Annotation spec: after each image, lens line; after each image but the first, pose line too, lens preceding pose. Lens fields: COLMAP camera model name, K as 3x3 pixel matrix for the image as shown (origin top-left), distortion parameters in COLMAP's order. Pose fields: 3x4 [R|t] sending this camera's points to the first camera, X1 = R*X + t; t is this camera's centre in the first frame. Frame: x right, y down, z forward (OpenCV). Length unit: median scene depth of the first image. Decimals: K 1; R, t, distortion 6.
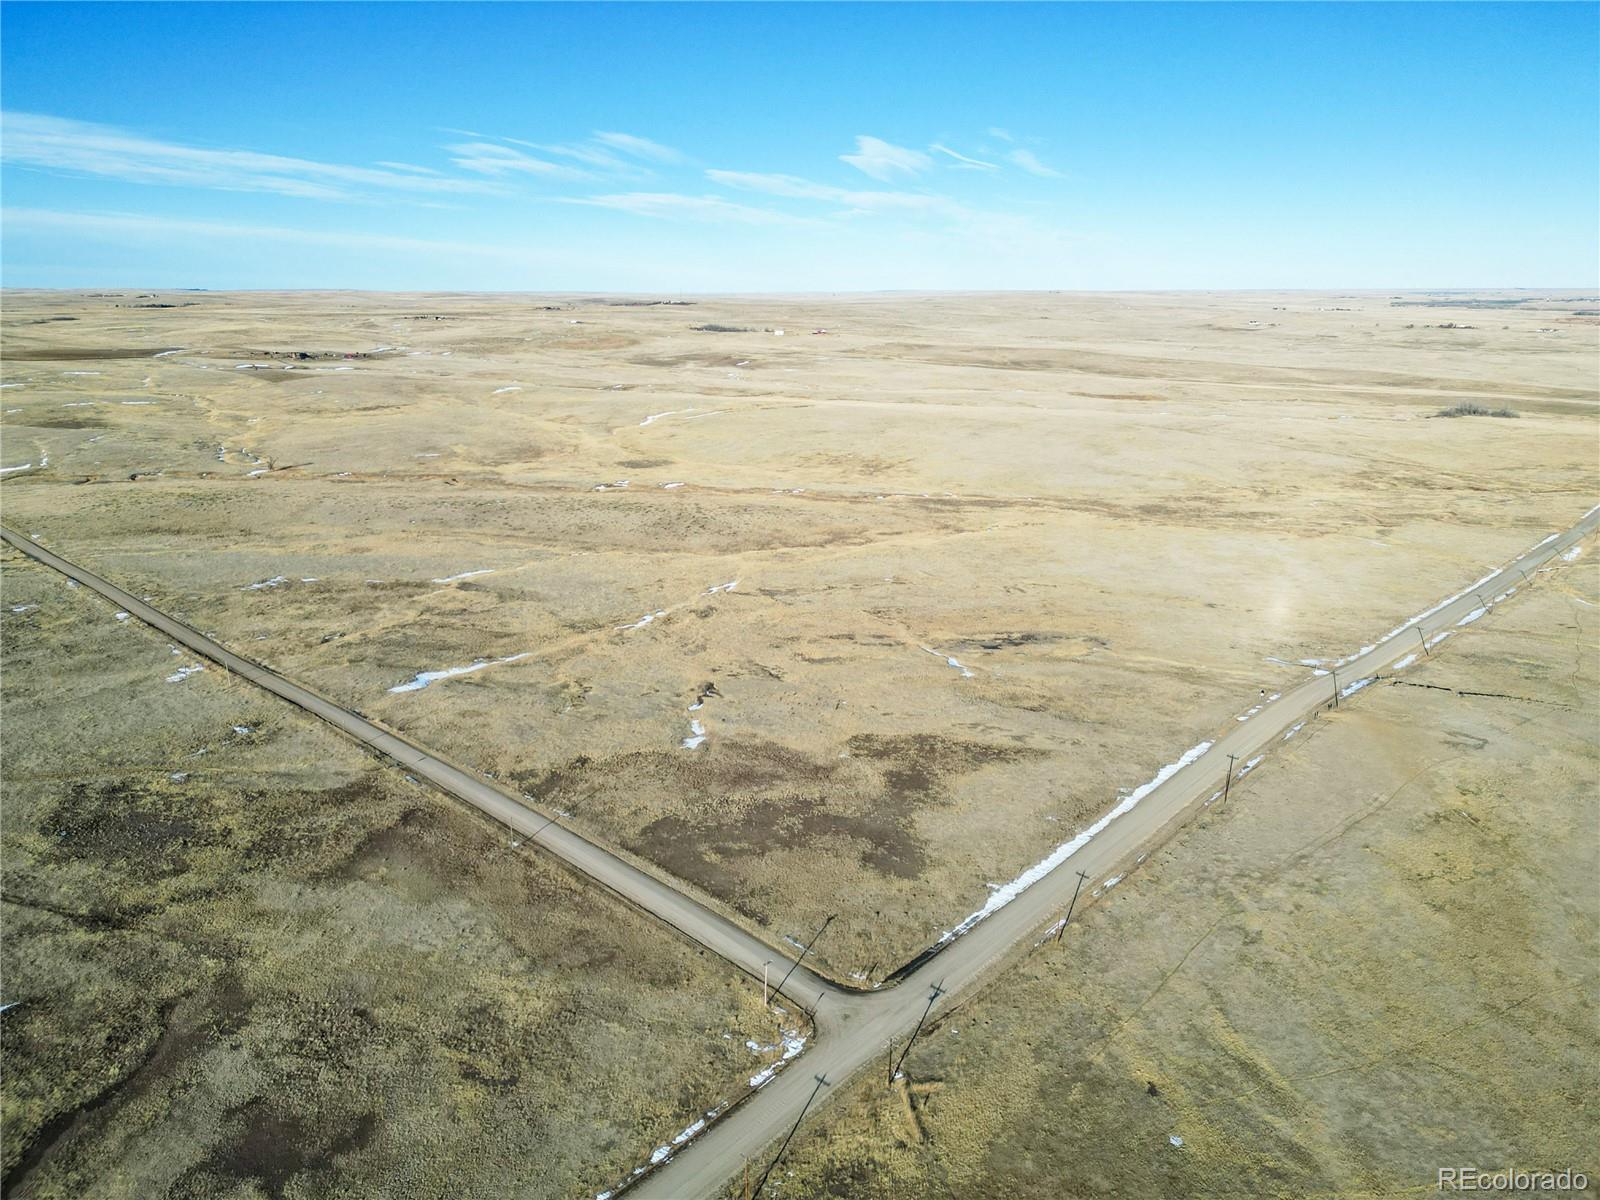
lens RADIAL K [[1111.0, 0, 810.9], [0, 1111.0, 599.9], [0, 0, 1]] dist [0.082910, -0.080192]
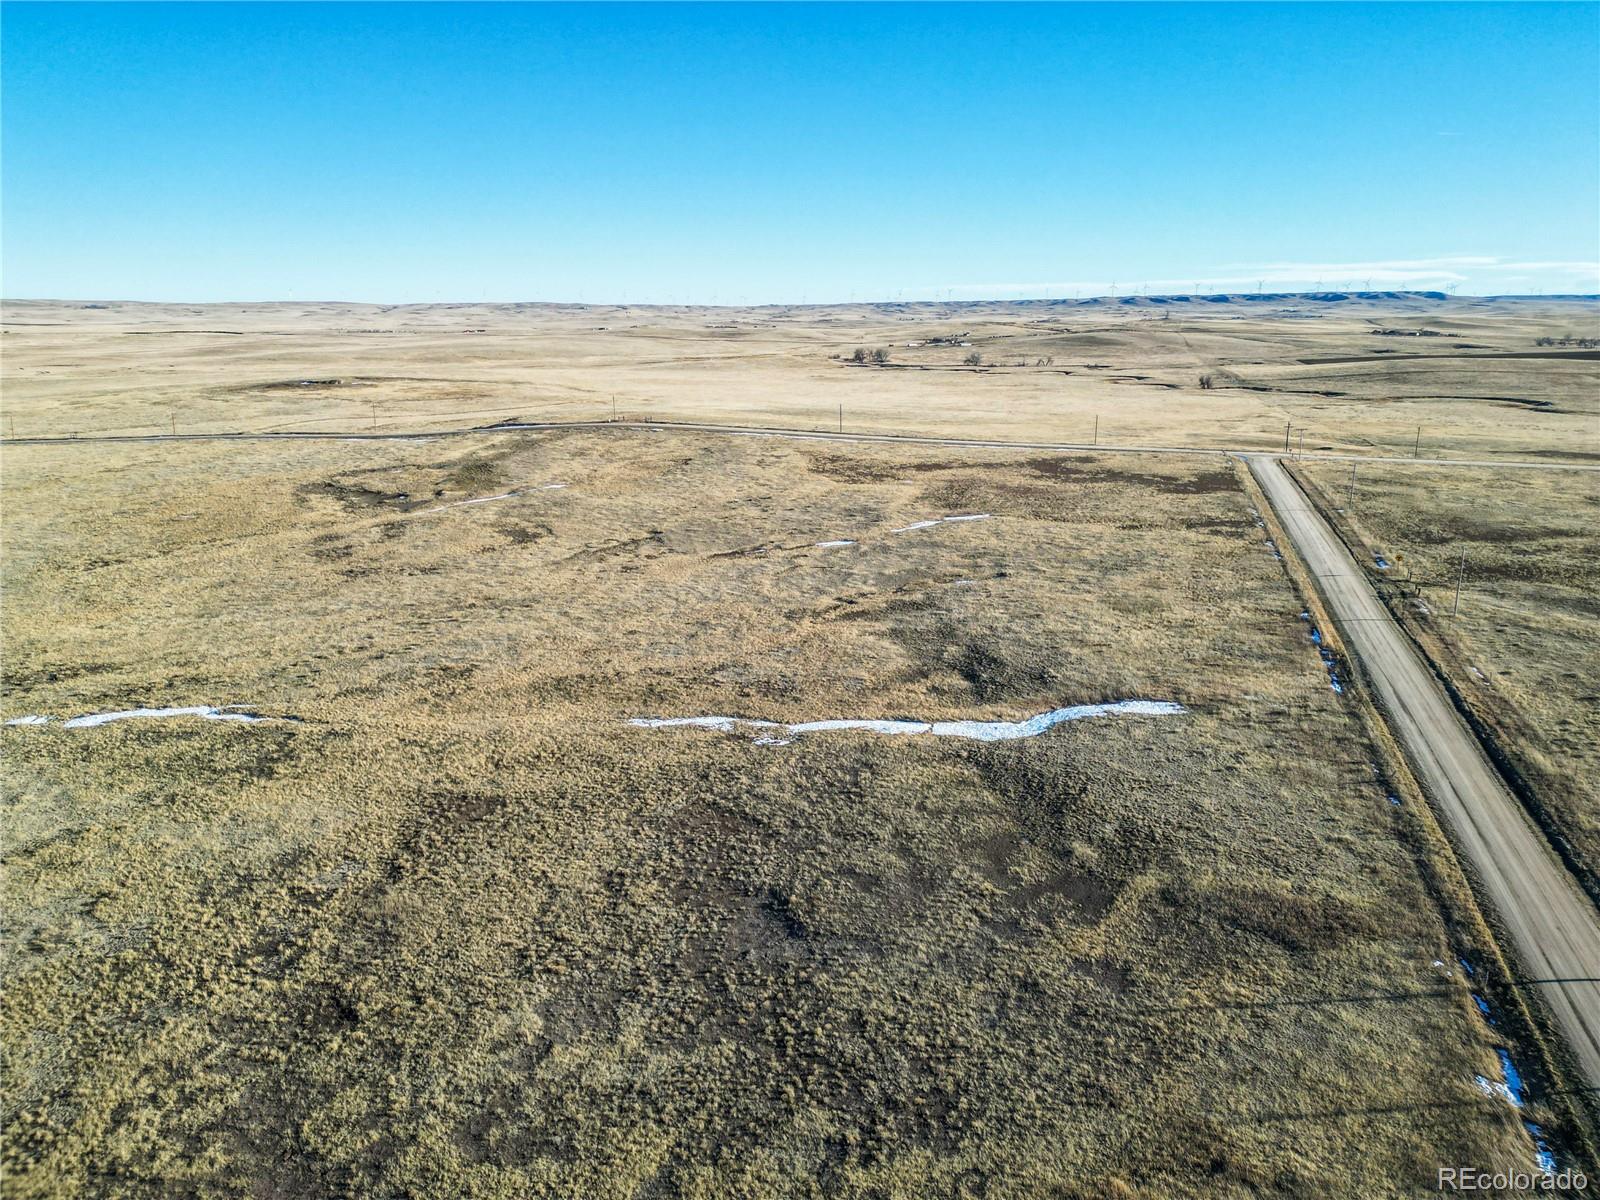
lens RADIAL K [[1111.0, 0, 803.2], [0, 1111.0, 600.9], [0, 0, 1]] dist [0.082910, -0.080192]
pose [[-0.442021, -0.228793, 0.867336, -0.578237], [0.242712, 0.900350, 0.361195, -0.087439], [-0.863544, 0.370168, -0.342443, 1.151180]]
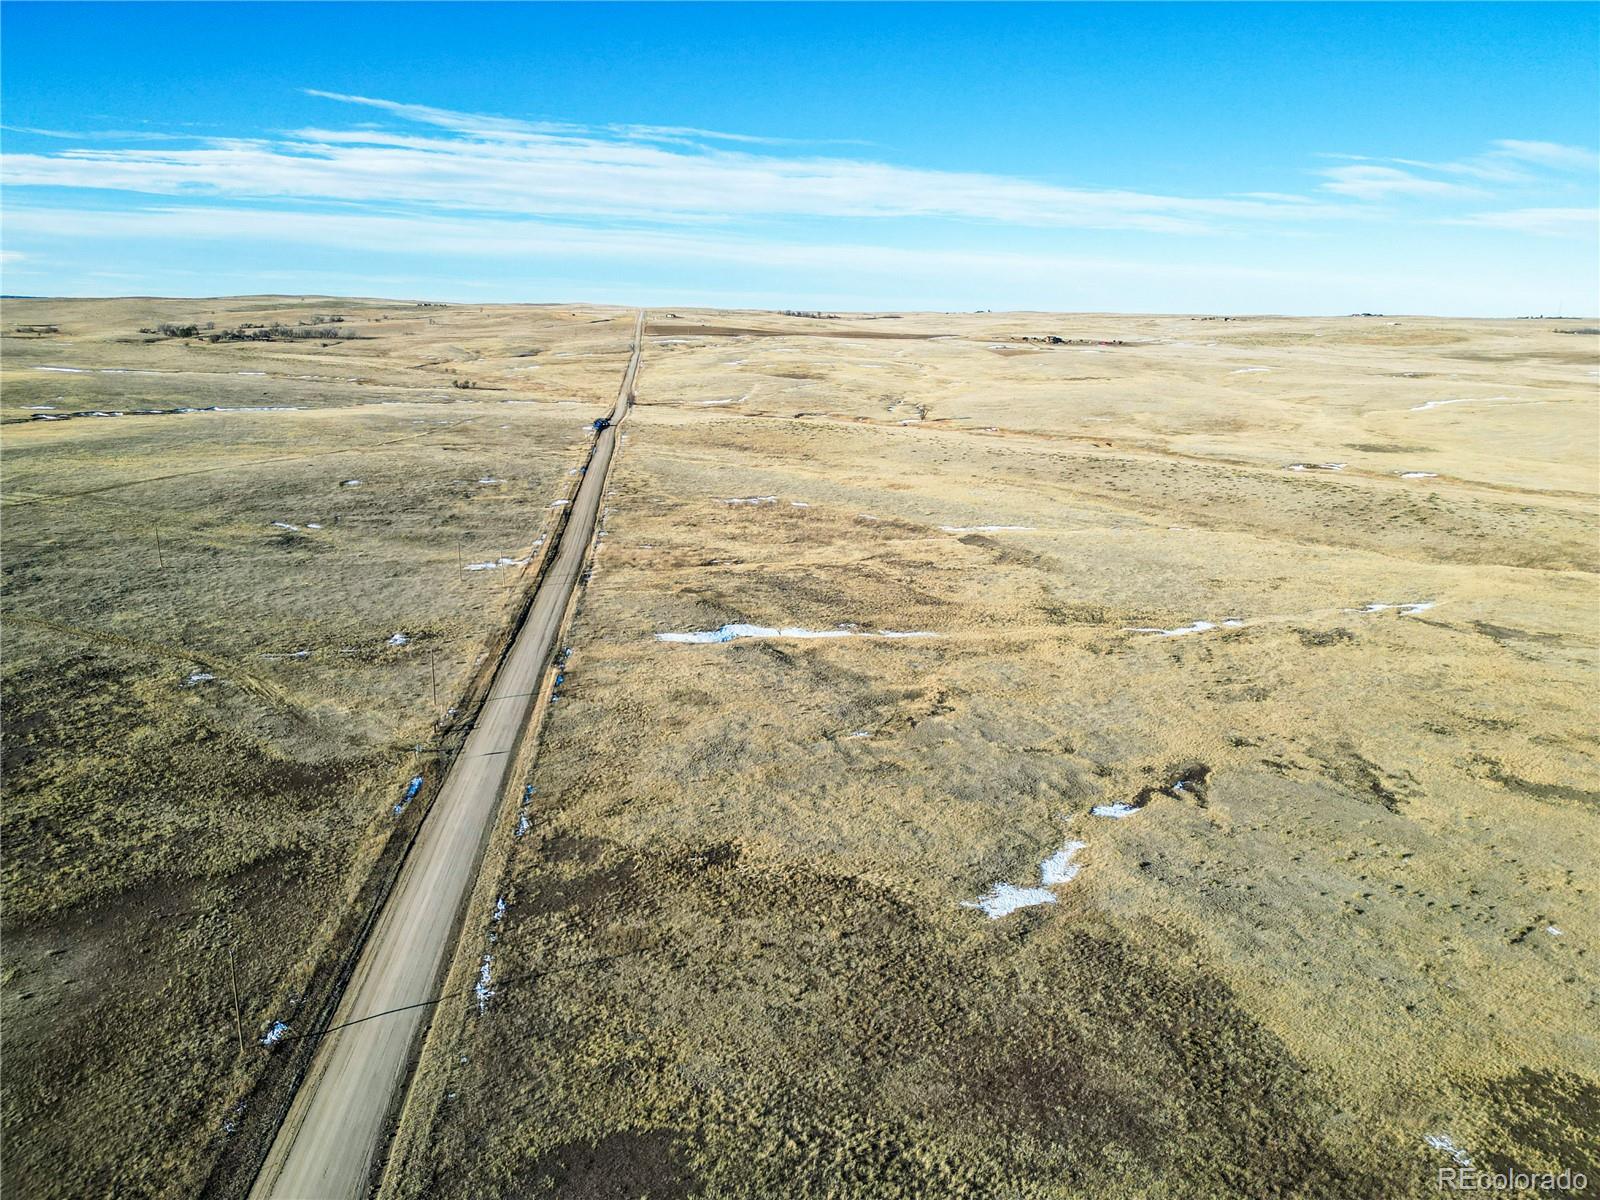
lens RADIAL K [[1111.0, 0, 793.7], [0, 1111.0, 592.9], [0, 0, 1]] dist [0.082910, -0.080192]
pose [[0.764888, 0.165653, -0.622499, 0.047253], [-0.185276, 0.982109, 0.033693, 0.023613], [0.616943, 0.089563, 0.781895, 0.556554]]
